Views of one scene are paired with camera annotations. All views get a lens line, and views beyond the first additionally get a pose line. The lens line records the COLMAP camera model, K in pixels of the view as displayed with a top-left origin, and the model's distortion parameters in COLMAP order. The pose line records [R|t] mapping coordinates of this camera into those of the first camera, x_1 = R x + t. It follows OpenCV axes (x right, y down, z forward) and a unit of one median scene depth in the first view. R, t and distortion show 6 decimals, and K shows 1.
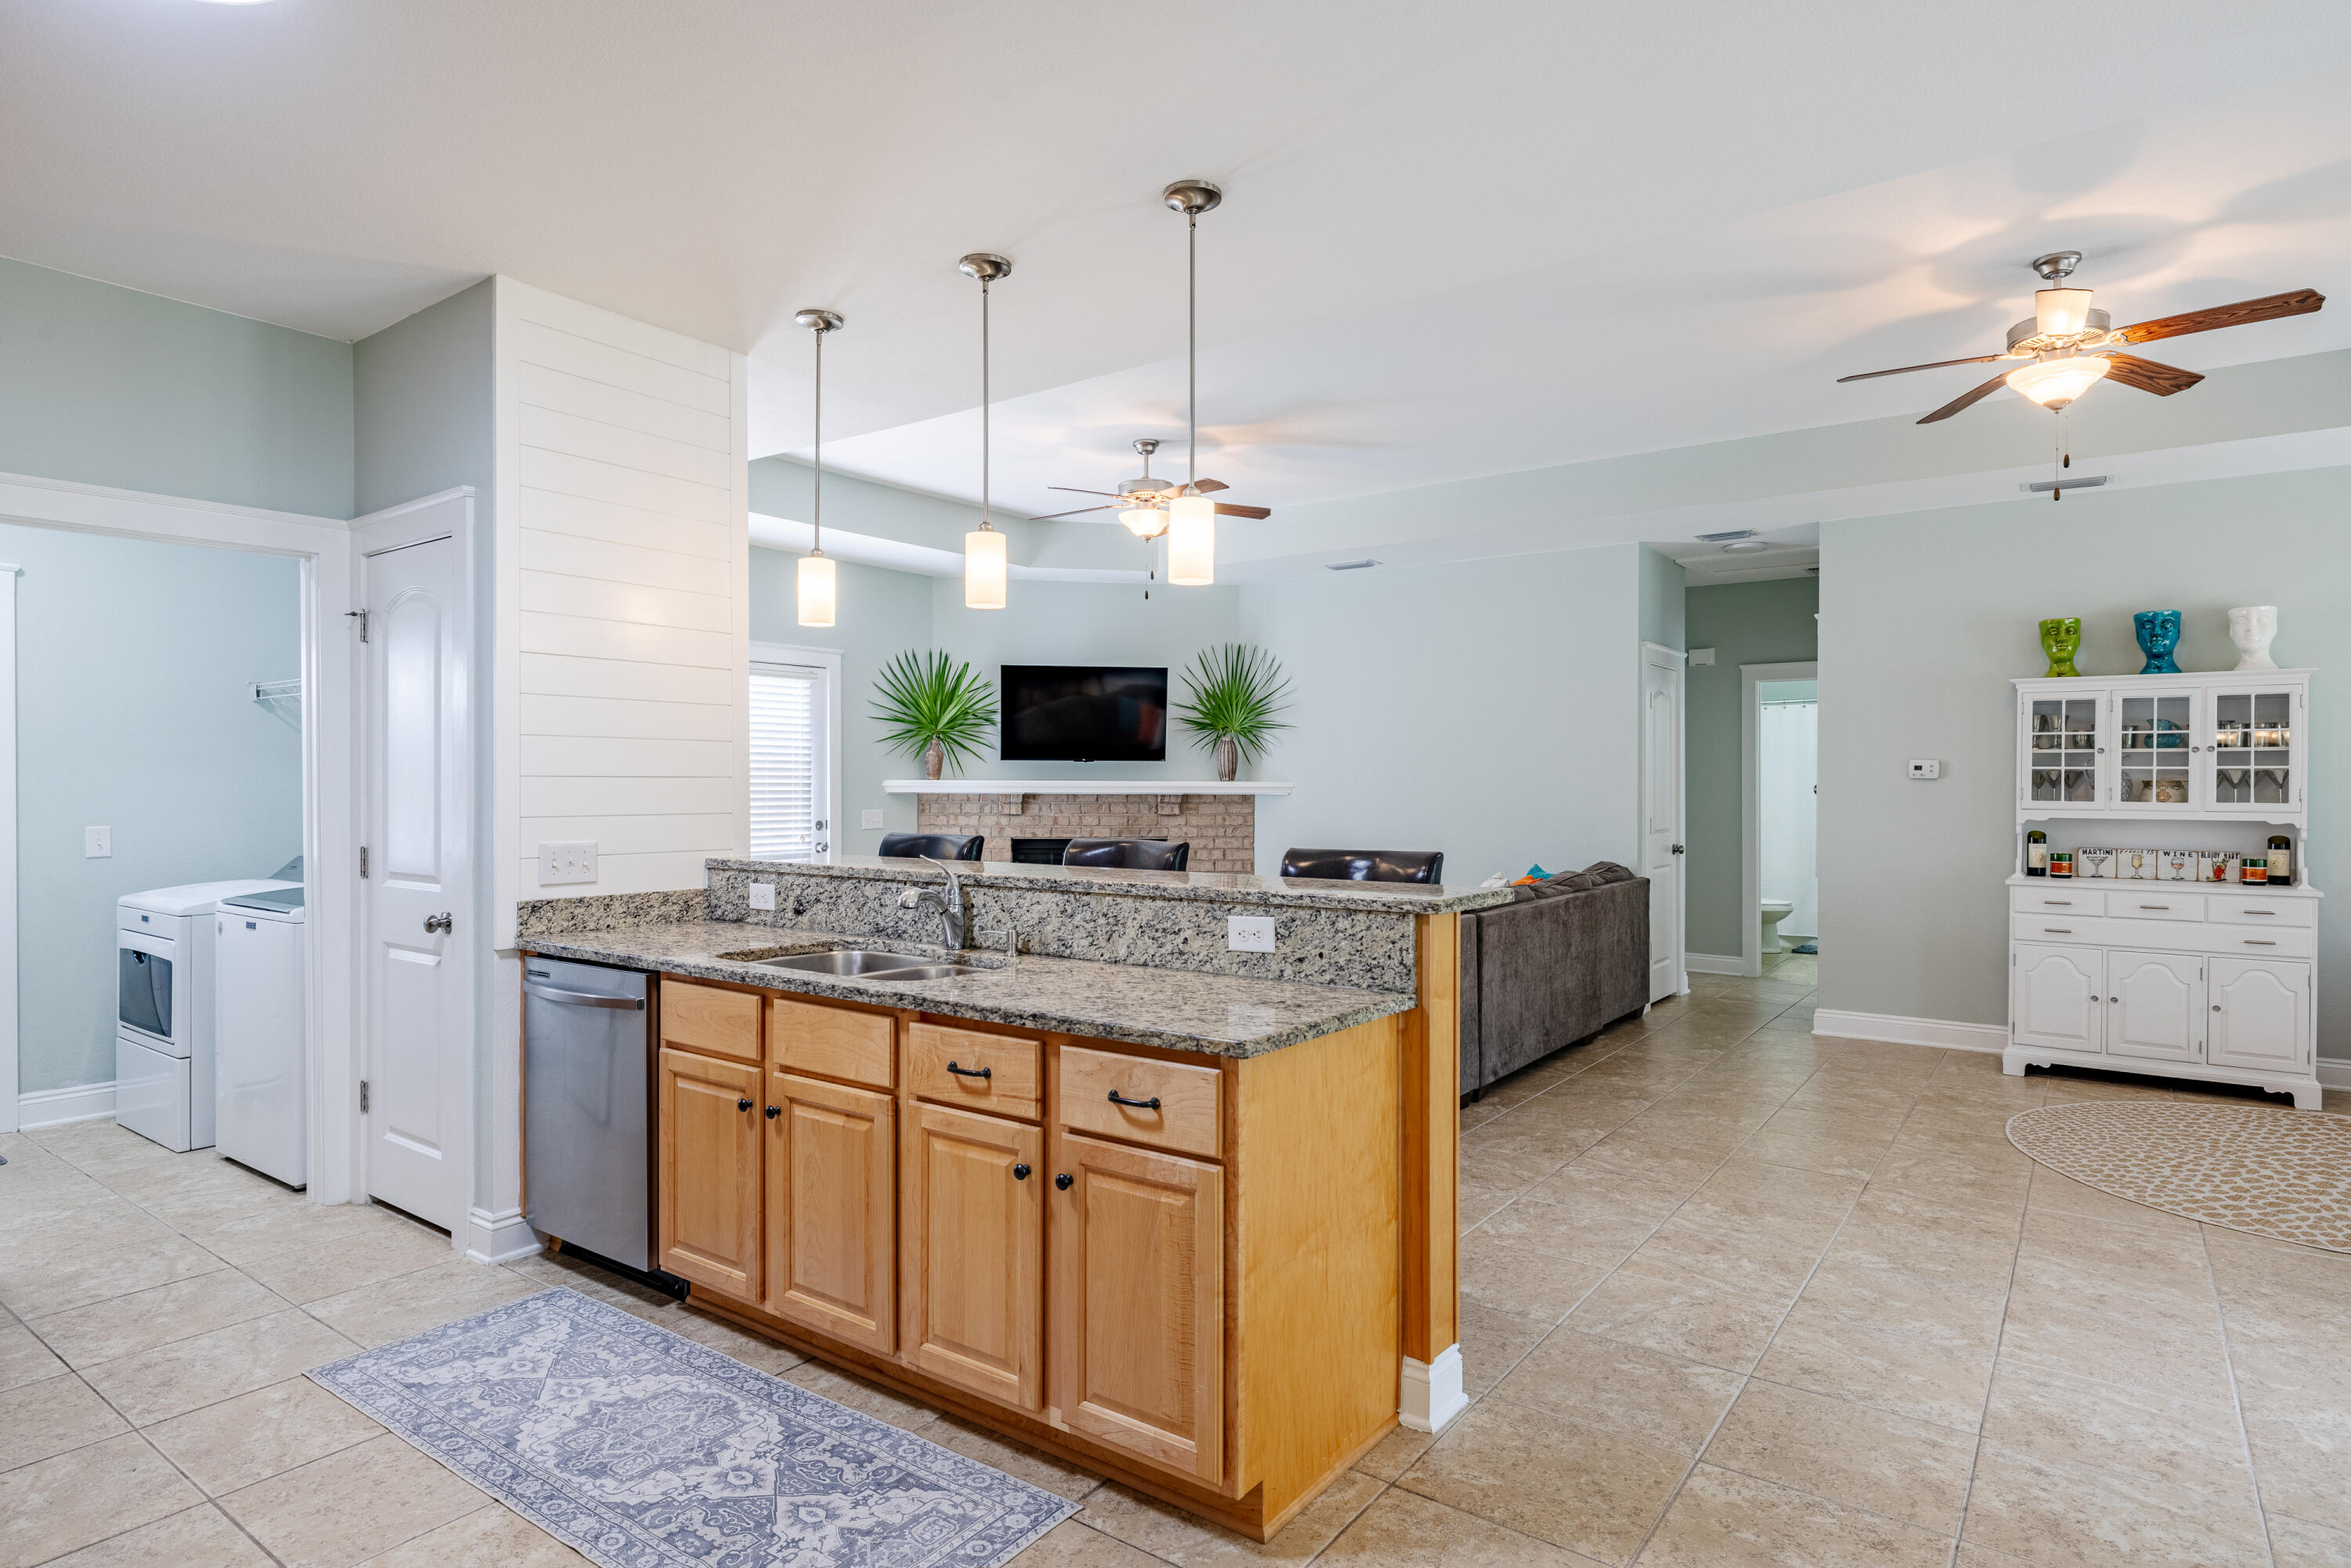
lens RADIAL K [[1263.5, 0, 1172.9], [0, 1263.5, 791.8], [0, 0, 1]] dist [-0.006116, 0.000086]
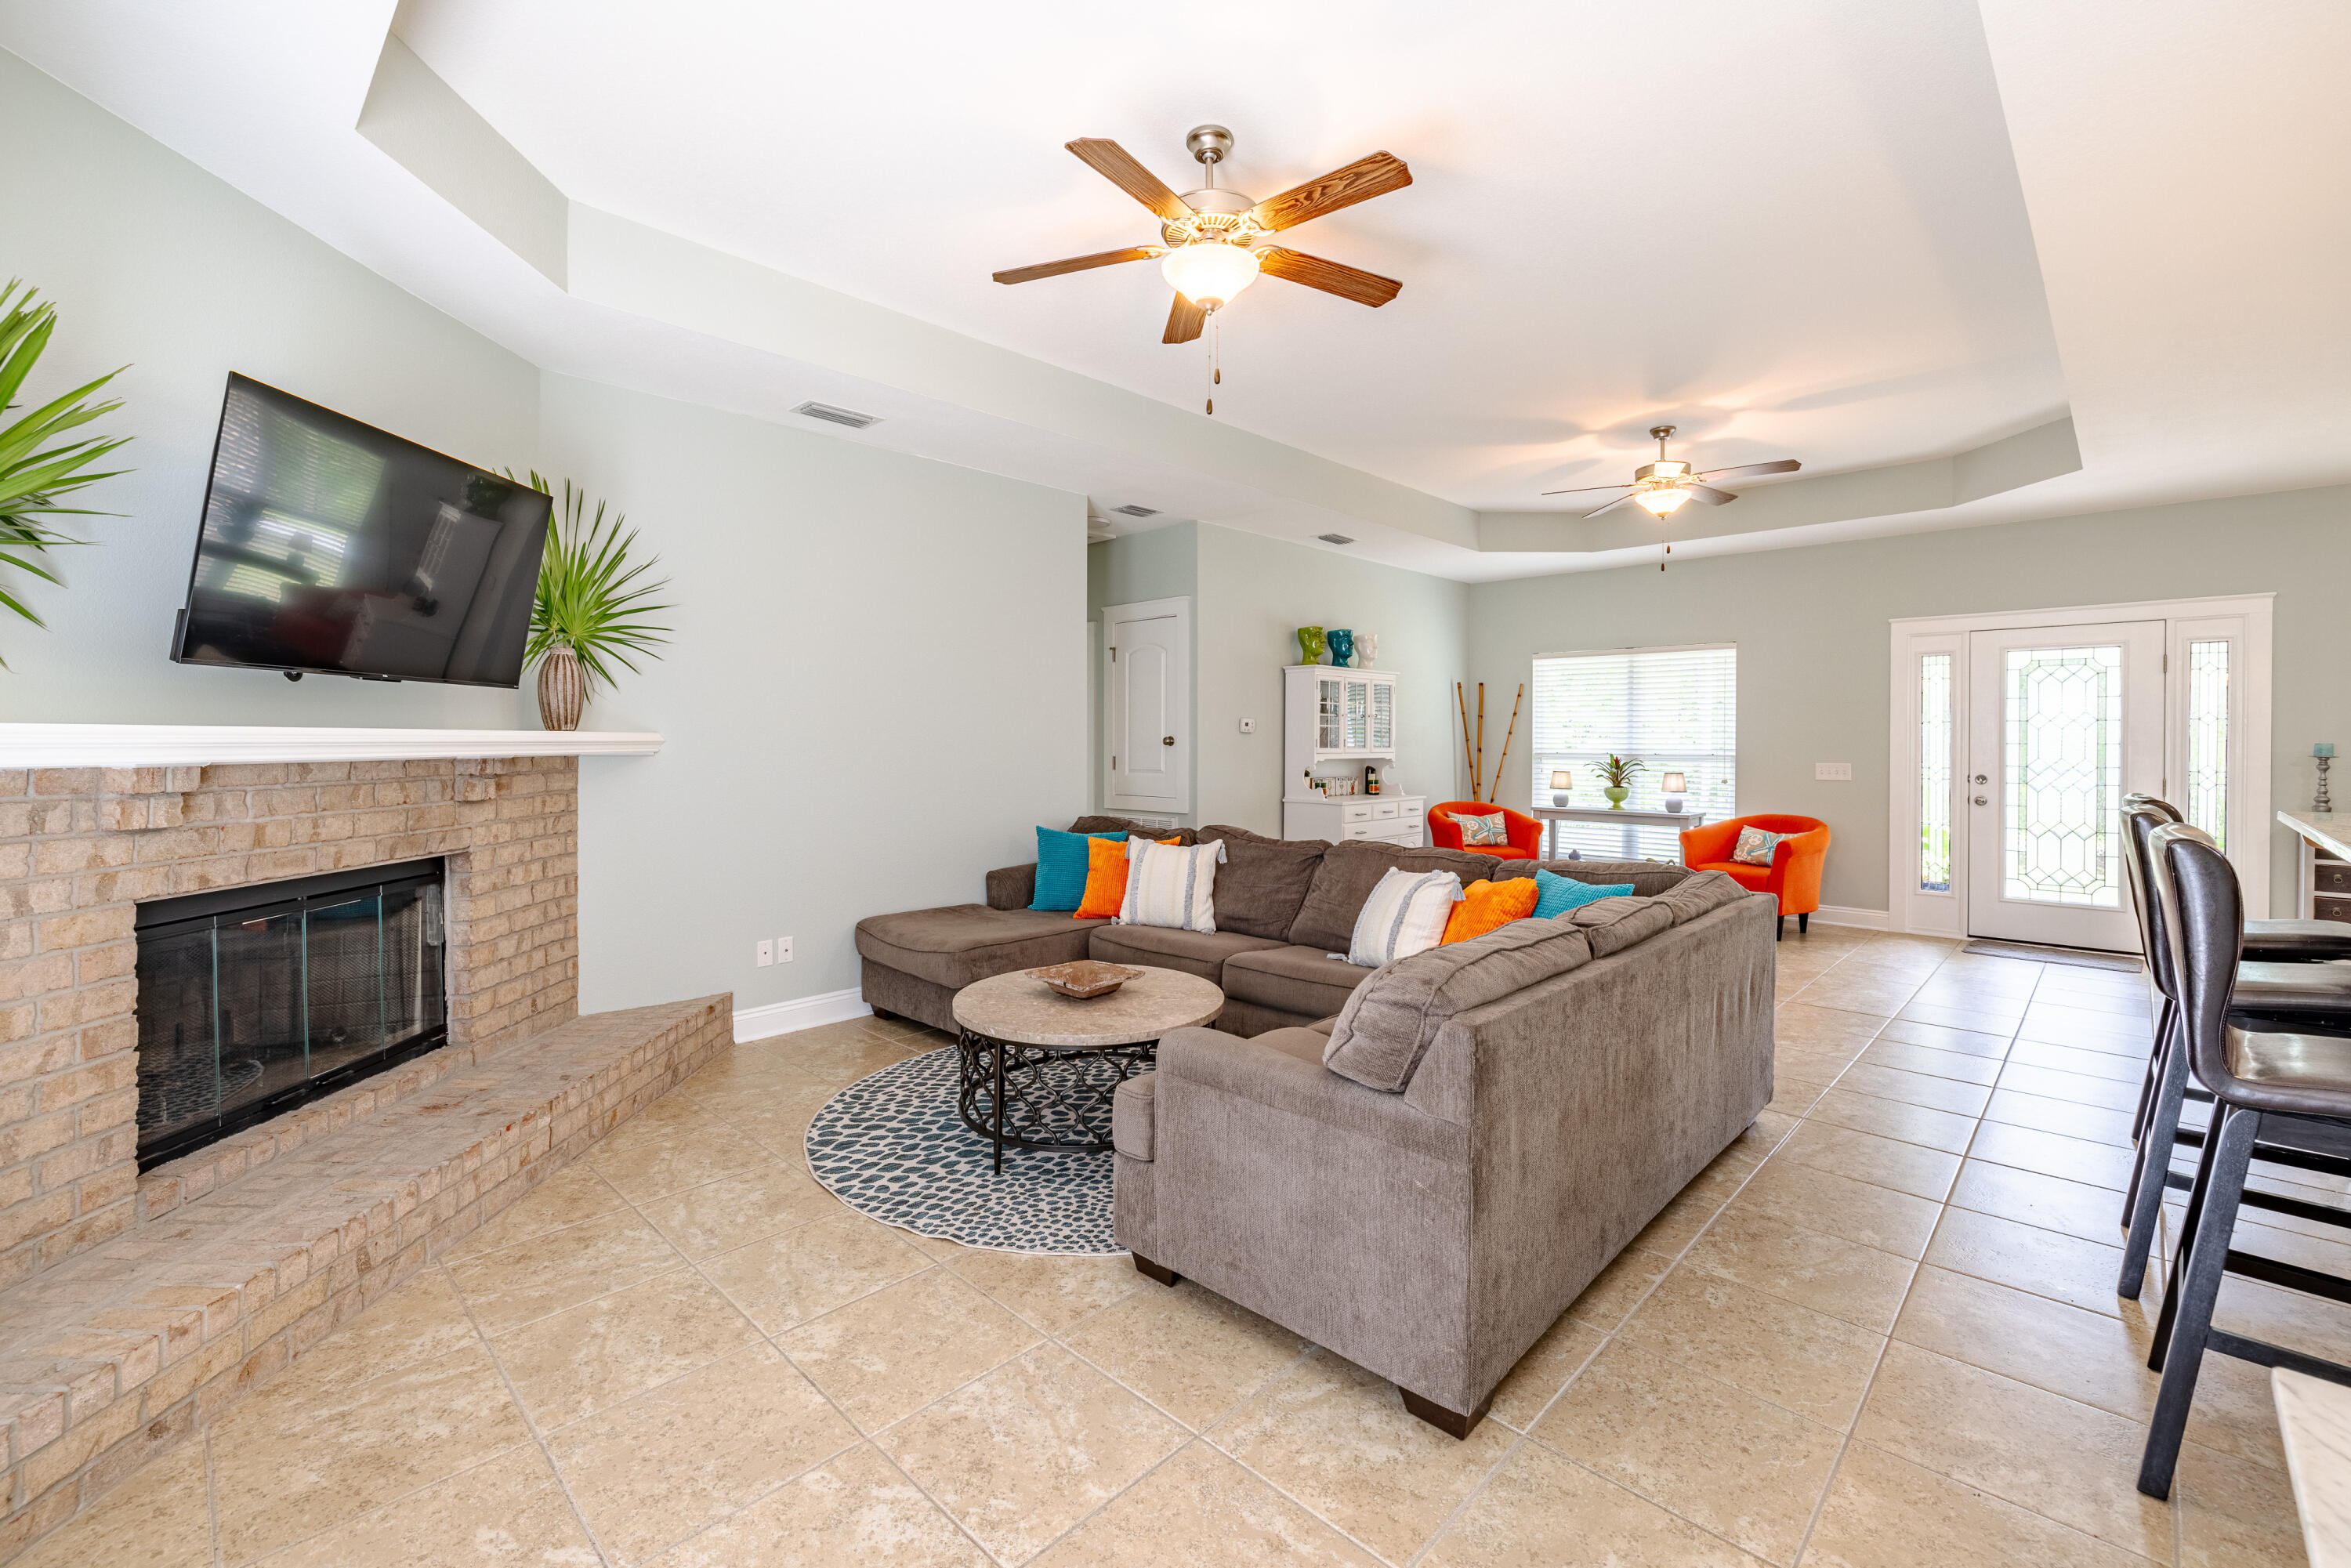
lens RADIAL K [[996.3, 0, 1176.3], [0, 996.3, 746.0], [0, 0, 1]] dist [0.001966, 0.000408]
pose [[0.137209, -0.009739, 0.990494, -0.356964], [0.004815, 0.999946, 0.009165, -0.004968], [-0.990530, 0.003511, 0.137249, 0.719930]]
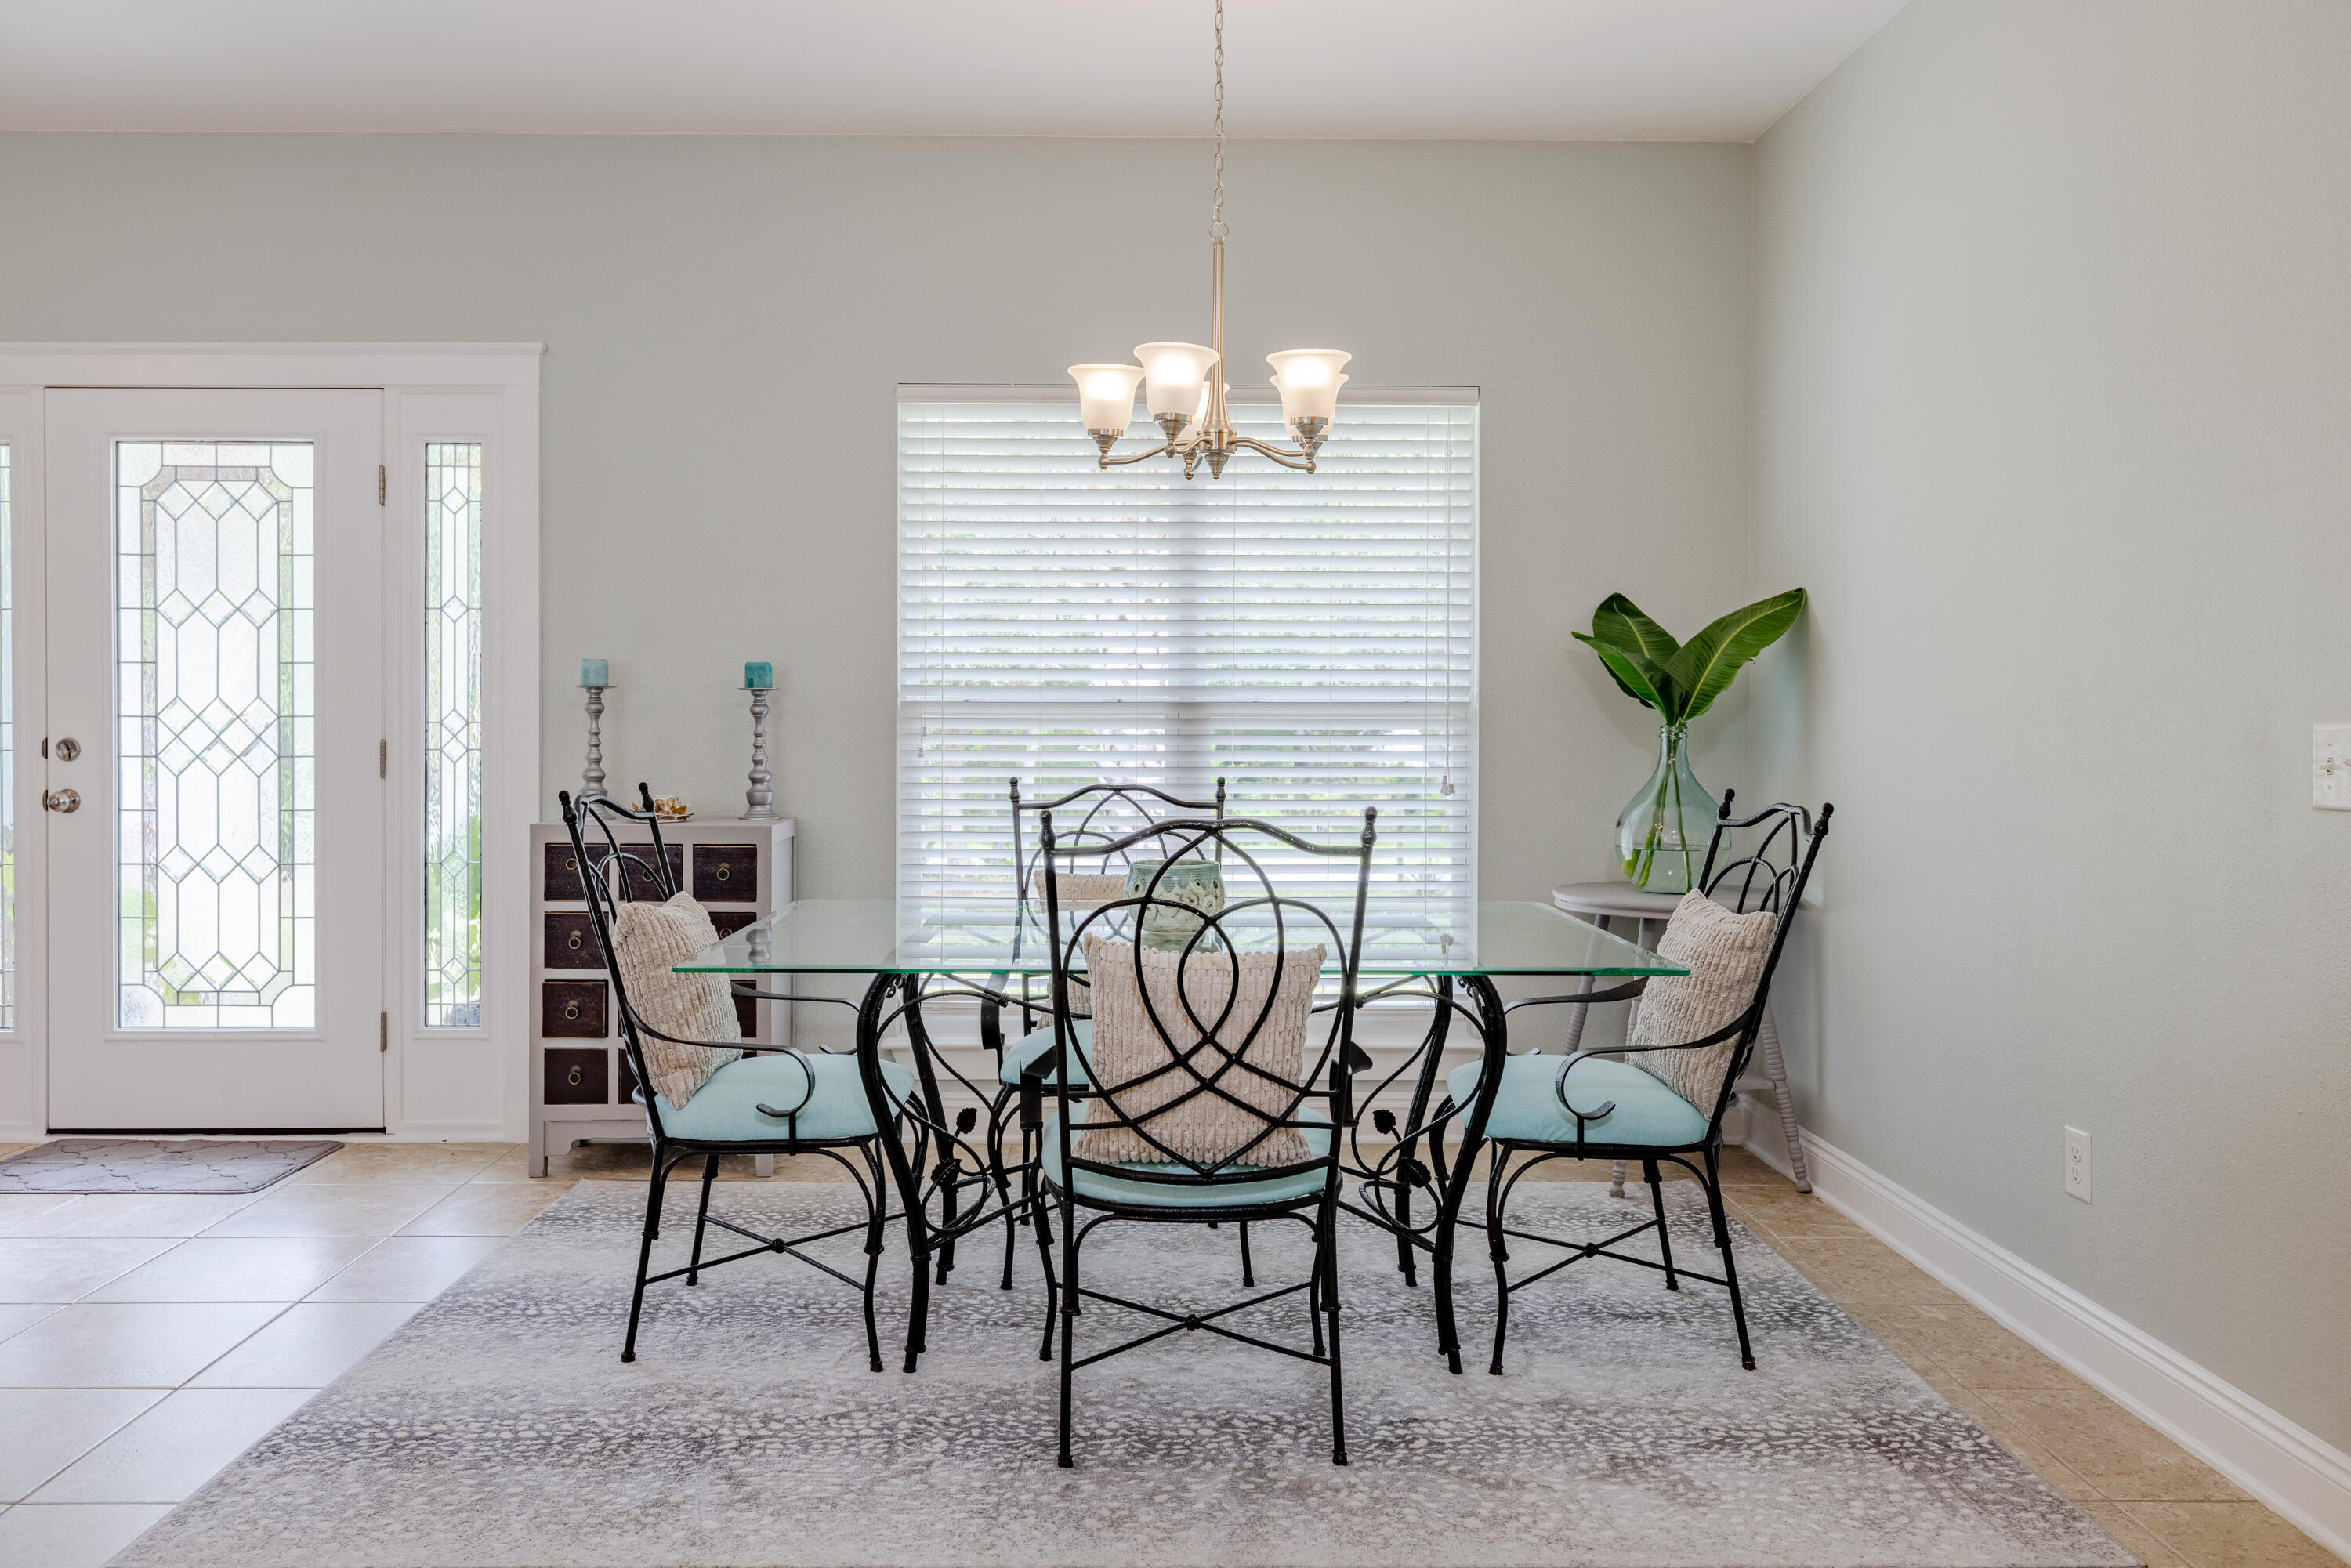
lens RADIAL K [[1625.2, 0, 1175.5], [0, 1625.2, 784.0], [0, 0, 1]] dist [-0.005802, -0.001125]
pose [[-0.602261, -0.019907, 0.798051, -0.124625], [0.000225, 0.999685, 0.025106, 0.030234], [-0.798299, 0.015300, -0.602066, 0.223194]]
